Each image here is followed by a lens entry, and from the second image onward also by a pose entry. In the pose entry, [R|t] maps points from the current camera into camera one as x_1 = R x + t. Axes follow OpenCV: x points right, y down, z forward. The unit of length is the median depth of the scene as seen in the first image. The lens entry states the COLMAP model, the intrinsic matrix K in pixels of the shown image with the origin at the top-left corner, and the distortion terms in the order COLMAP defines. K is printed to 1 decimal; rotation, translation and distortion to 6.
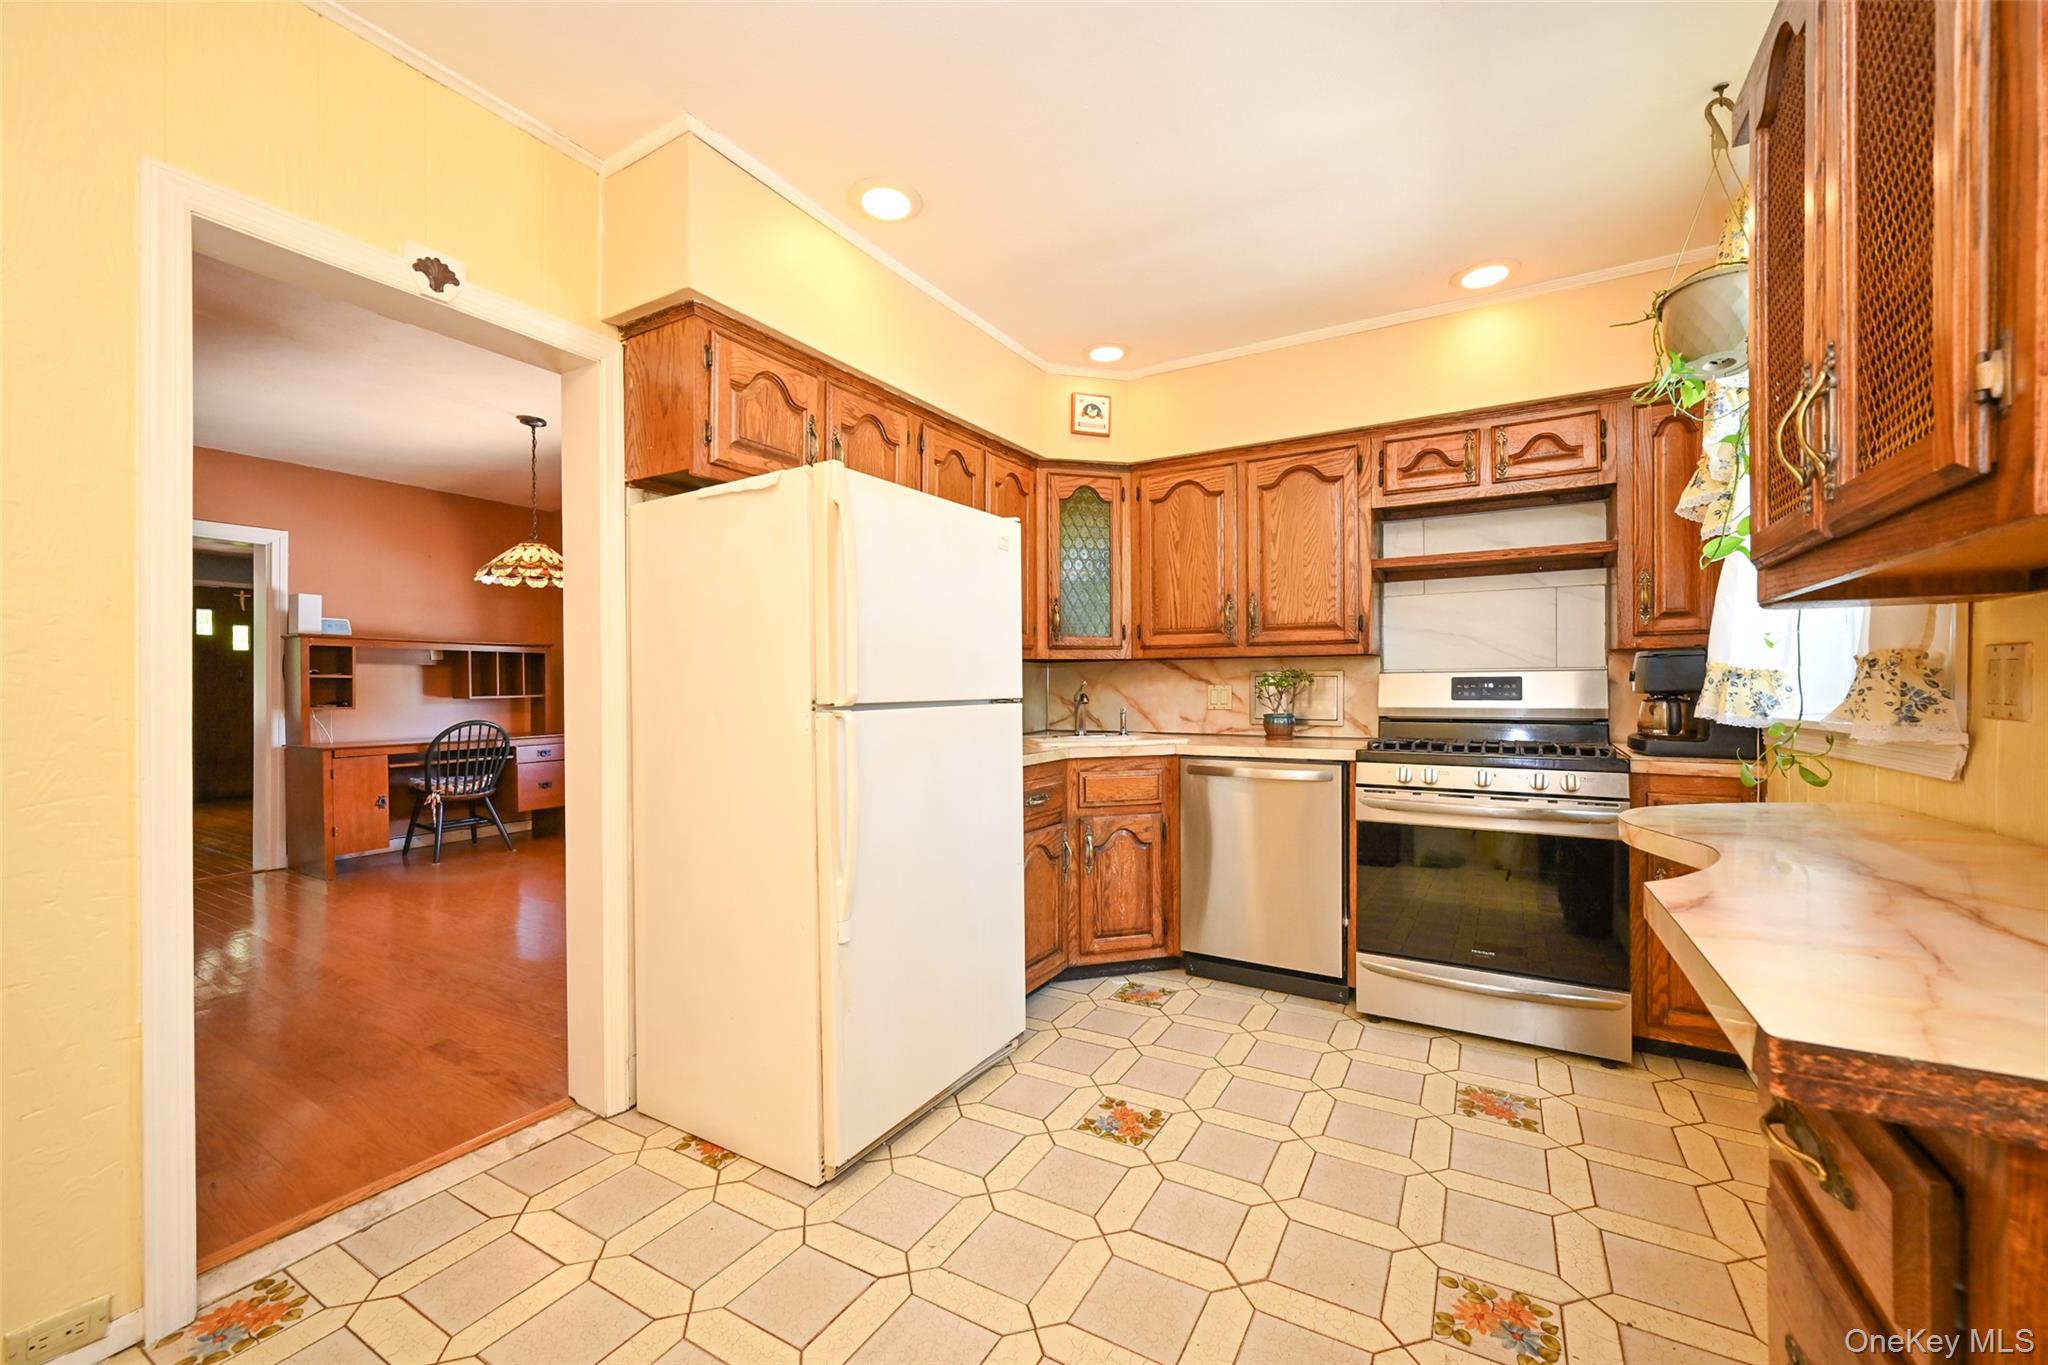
lens RADIAL K [[803.4, 0, 1024.6], [0, 803.4, 687.5], [0, 0, 1]] dist [-0.001344, -0.000131]
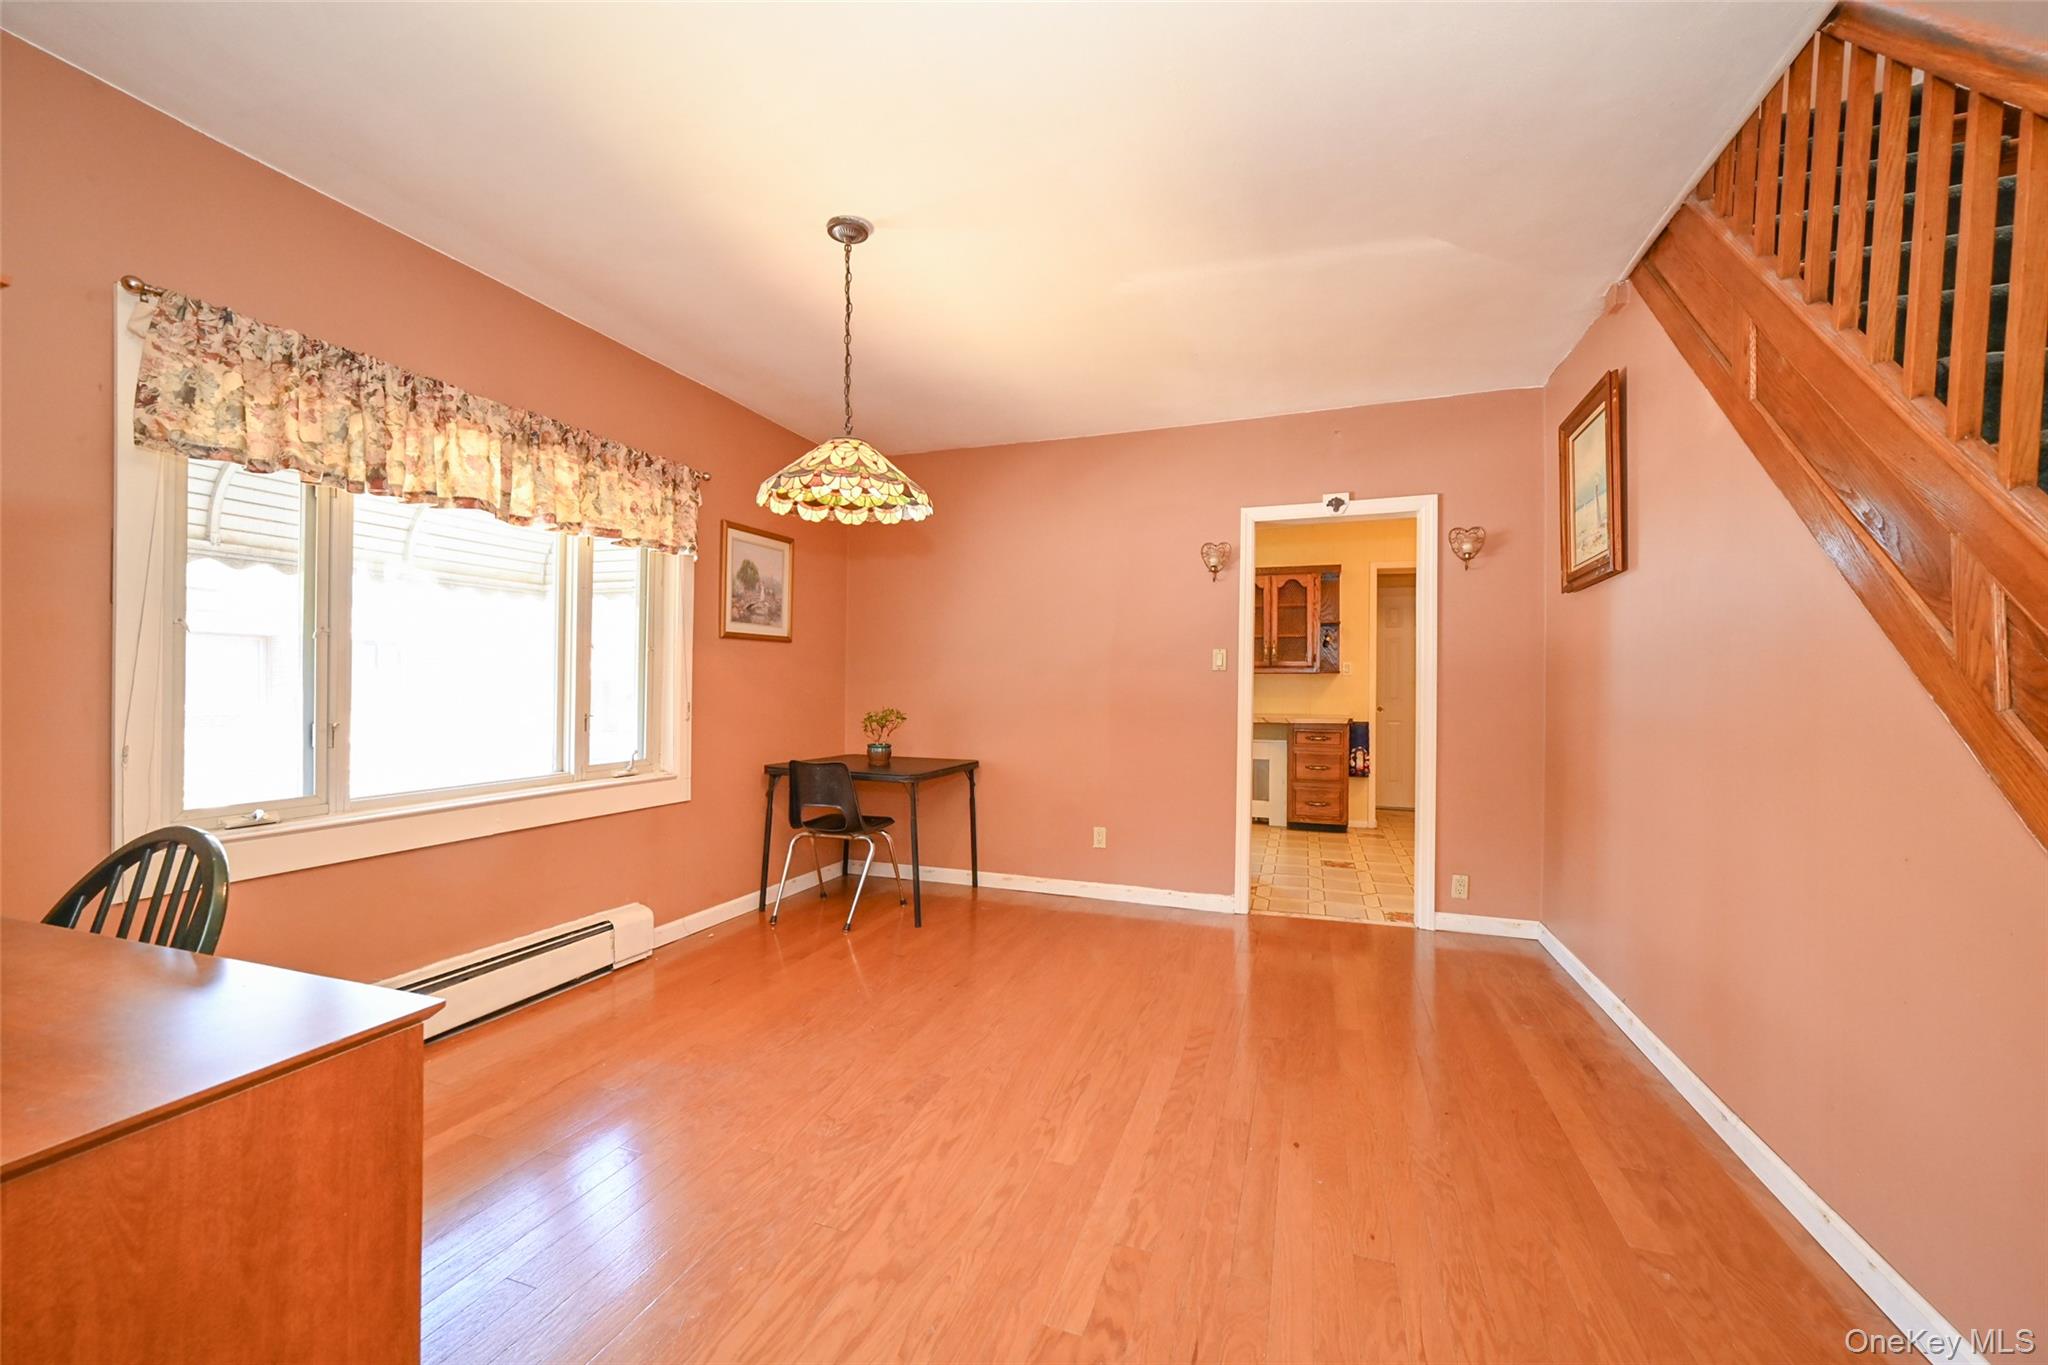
lens RADIAL K [[803.4, 0, 1024.6], [0, 803.4, 687.5], [0, 0, 1]] dist [-0.001344, -0.000131]
pose [[-0.192562, -0.002039, 0.981283, -1.521508], [-0.003632, 0.999992, 0.001365, -0.004726], [-0.981278, -0.003301, -0.192568, 1.243550]]
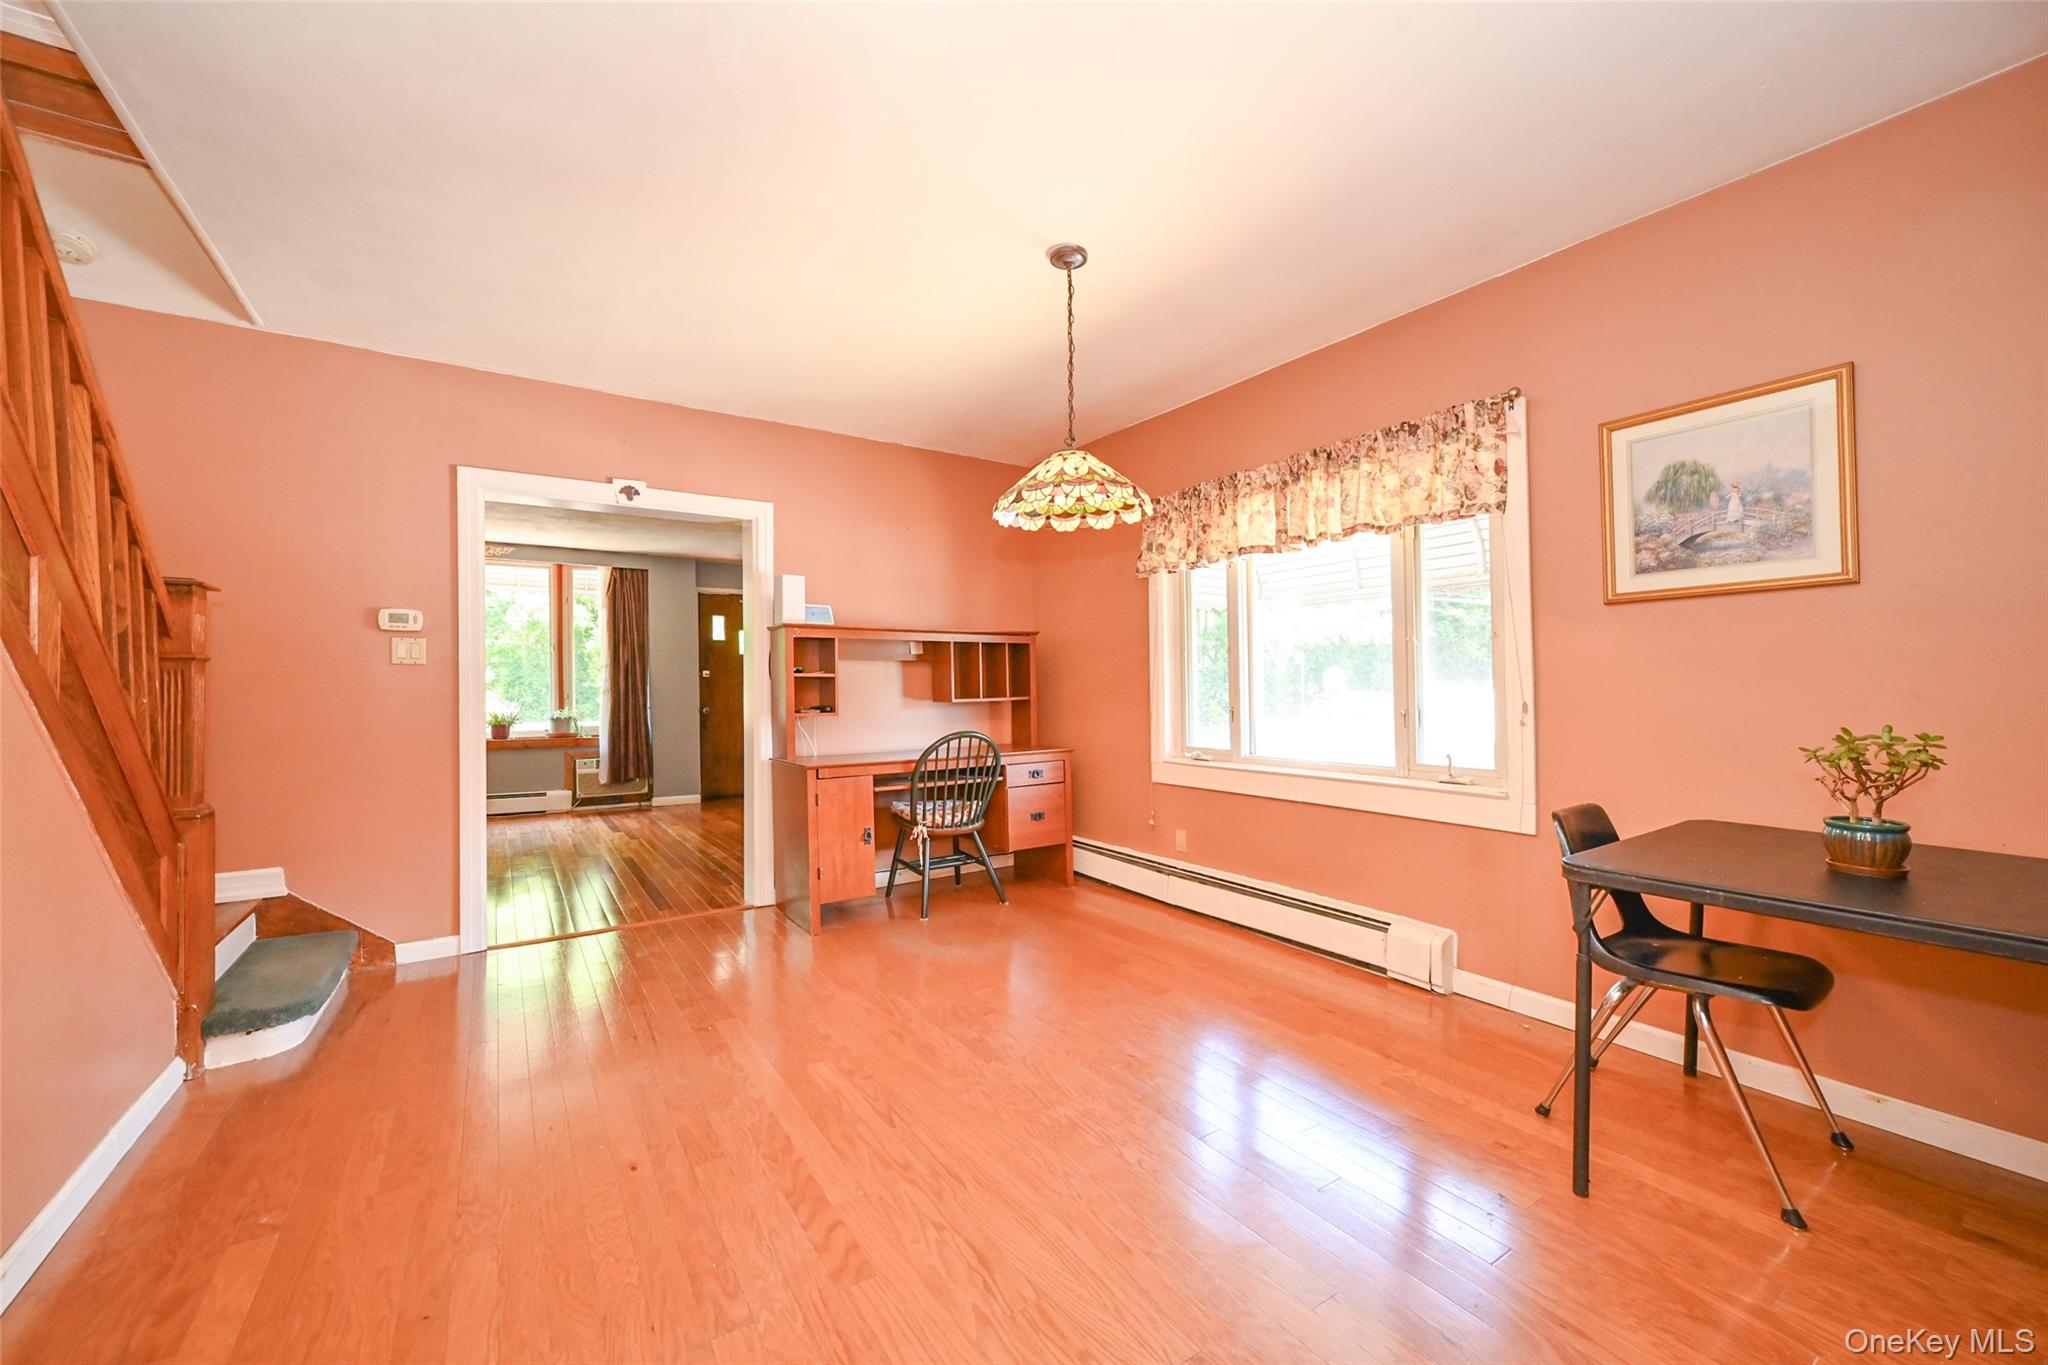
lens RADIAL K [[803.4, 0, 1024.6], [0, 803.4, 687.5], [0, 0, 1]] dist [-0.001344, -0.000131]
pose [[0.898520, -0.006177, -0.438888, -0.469396], [0.007248, 0.999973, 0.000765, 0.000099], [0.438872, -0.003869, 0.898541, 0.537927]]
